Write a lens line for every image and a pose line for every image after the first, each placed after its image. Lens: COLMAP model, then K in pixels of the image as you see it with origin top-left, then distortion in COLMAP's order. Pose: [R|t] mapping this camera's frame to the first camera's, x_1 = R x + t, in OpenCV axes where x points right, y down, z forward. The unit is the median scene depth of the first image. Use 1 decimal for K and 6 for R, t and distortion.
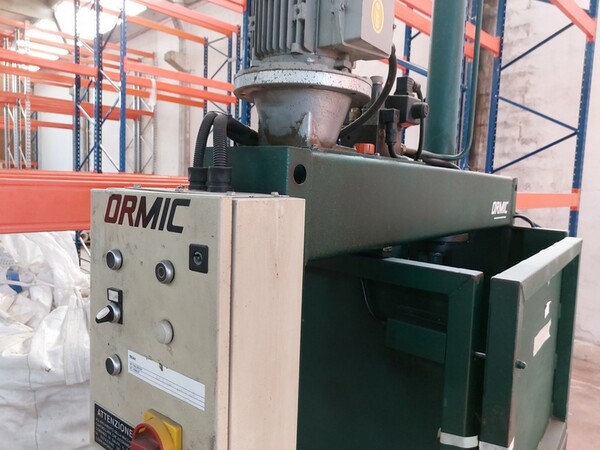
lens RADIAL K [[450.8, 0, 310.5], [0, 450.8, 223.2], [0, 0, 1]] dist [0.045032, -0.043446]
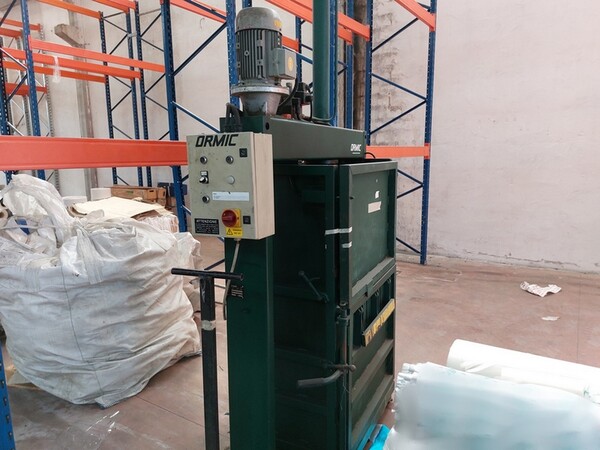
lens RADIAL K [[450.8, 0, 310.5], [0, 450.8, 223.2], [0, 0, 1]] dist [0.045032, -0.043446]
pose [[0.974817, -0.080887, 0.207822, -0.056070], [0.067730, 0.995268, 0.069674, 0.043948], [-0.212474, -0.053843, 0.975682, -0.255065]]
